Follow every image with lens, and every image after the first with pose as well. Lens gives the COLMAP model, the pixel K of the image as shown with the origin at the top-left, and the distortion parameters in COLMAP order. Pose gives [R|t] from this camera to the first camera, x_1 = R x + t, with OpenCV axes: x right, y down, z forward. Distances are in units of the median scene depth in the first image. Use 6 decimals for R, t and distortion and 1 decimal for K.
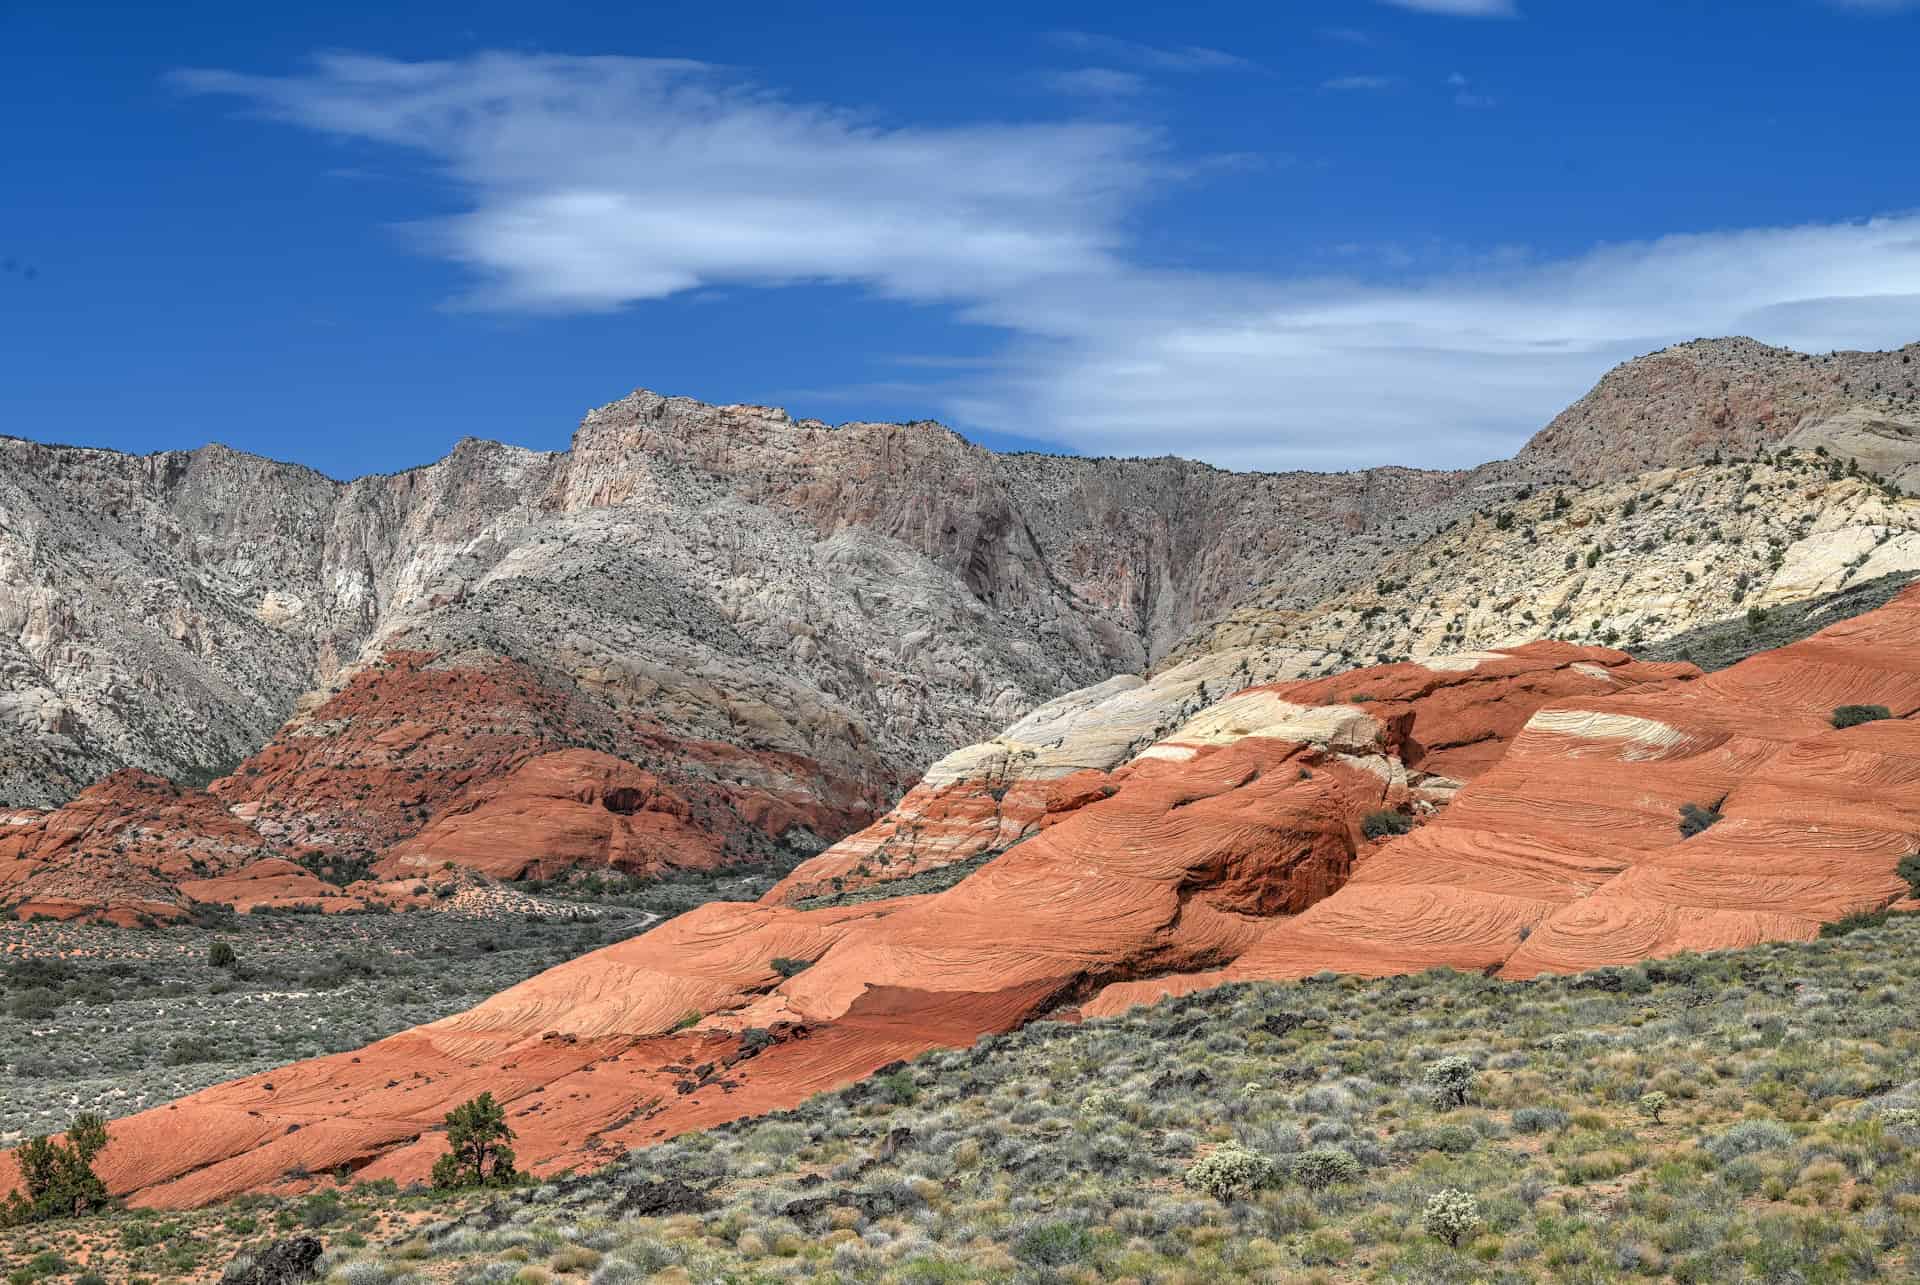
lens RADIAL K [[3644.4, 0, 953.0], [0, 3644.4, 631.2], [0, 0, 1]] dist [0.015545, 0.000000]
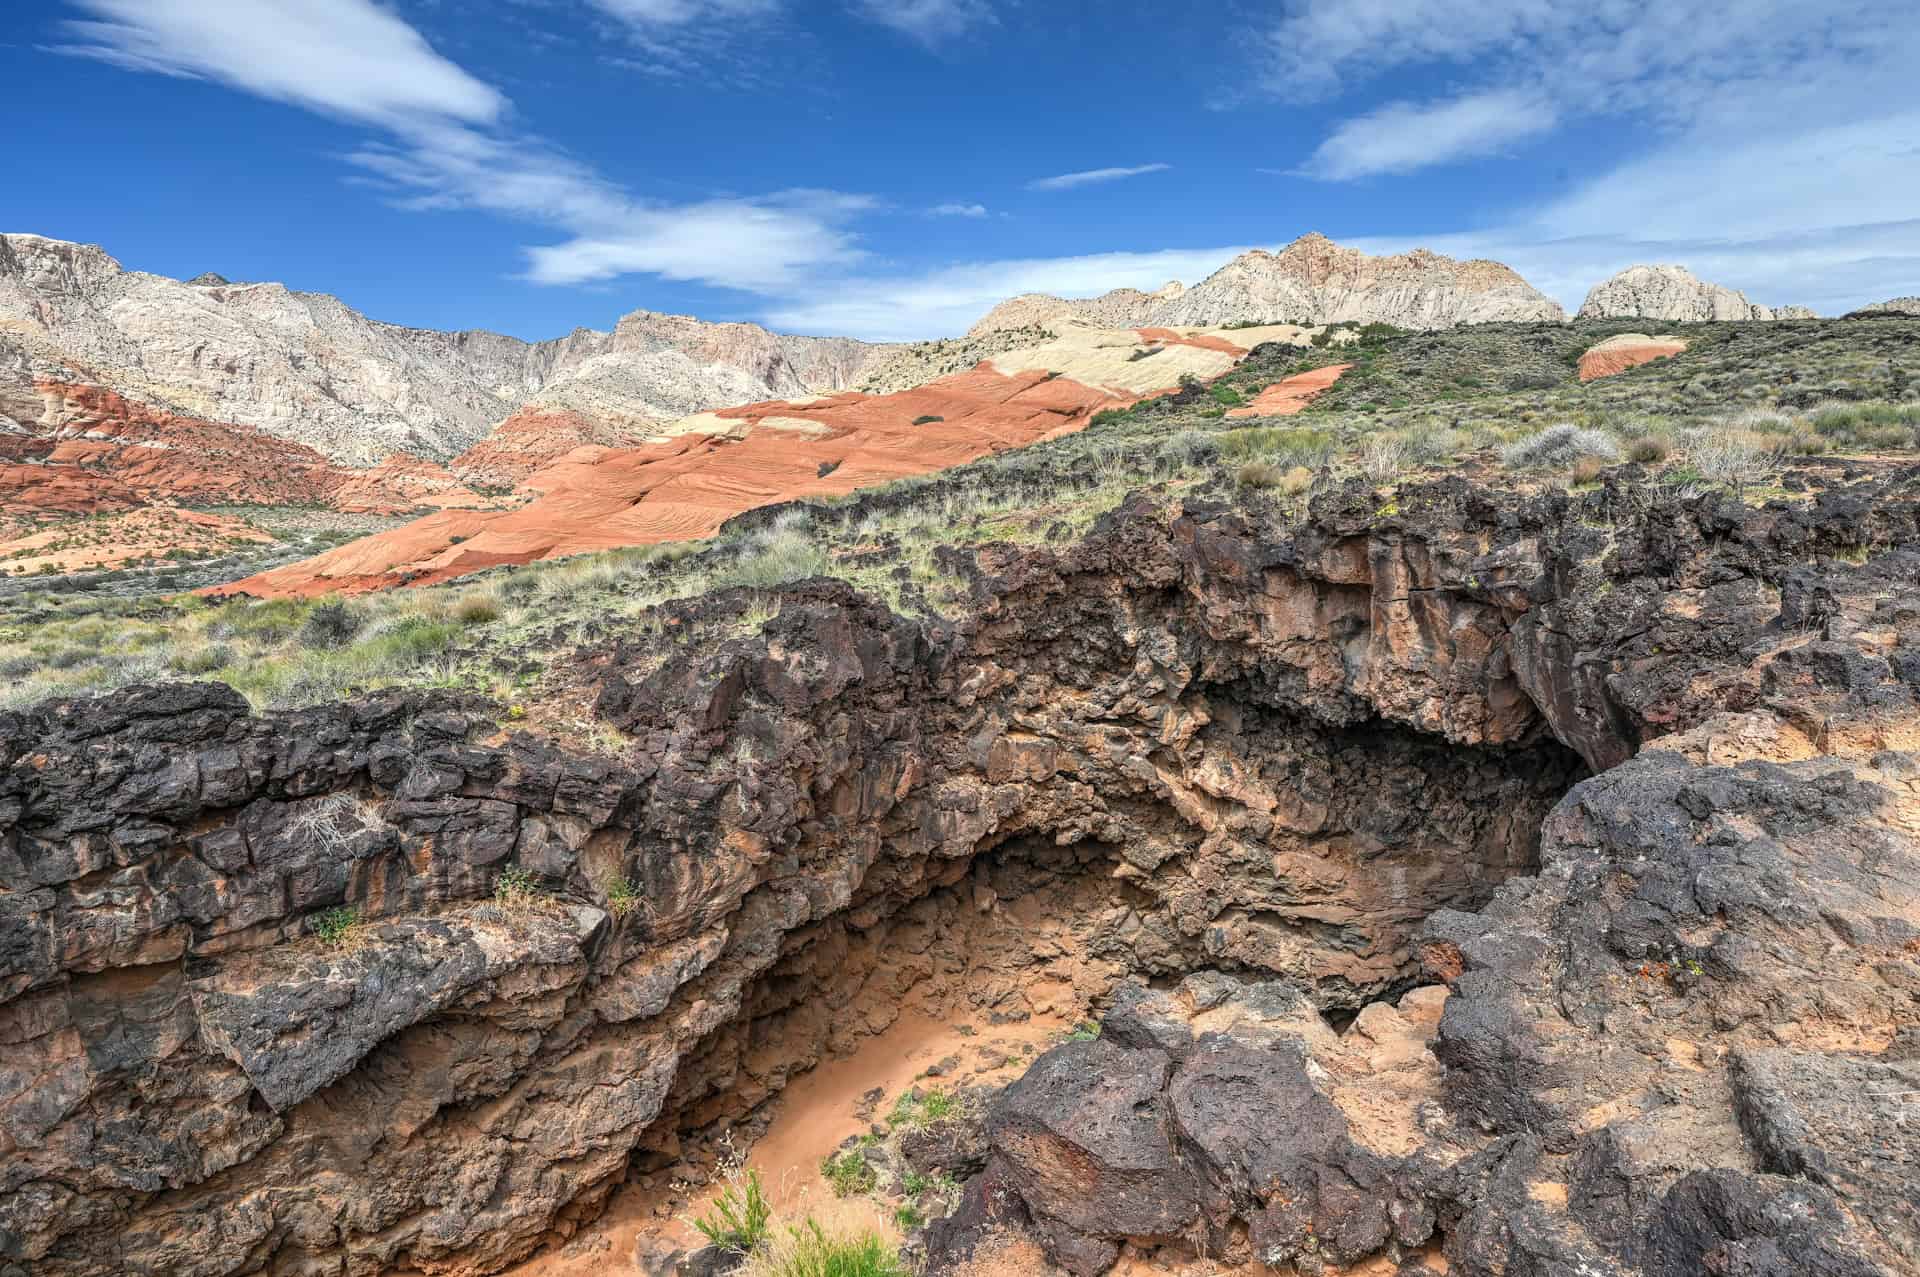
lens RADIAL K [[1251.7, 0, 966.9], [0, 1251.7, 636.1], [0, 0, 1]] dist [-0.003063, -0.001998]
pose [[0.991120, -0.021174, 0.131272, 0.090052], [-0.003023, 0.983397, 0.181444, 0.007526], [-0.132934, -0.180230, 0.974600, 0.135200]]
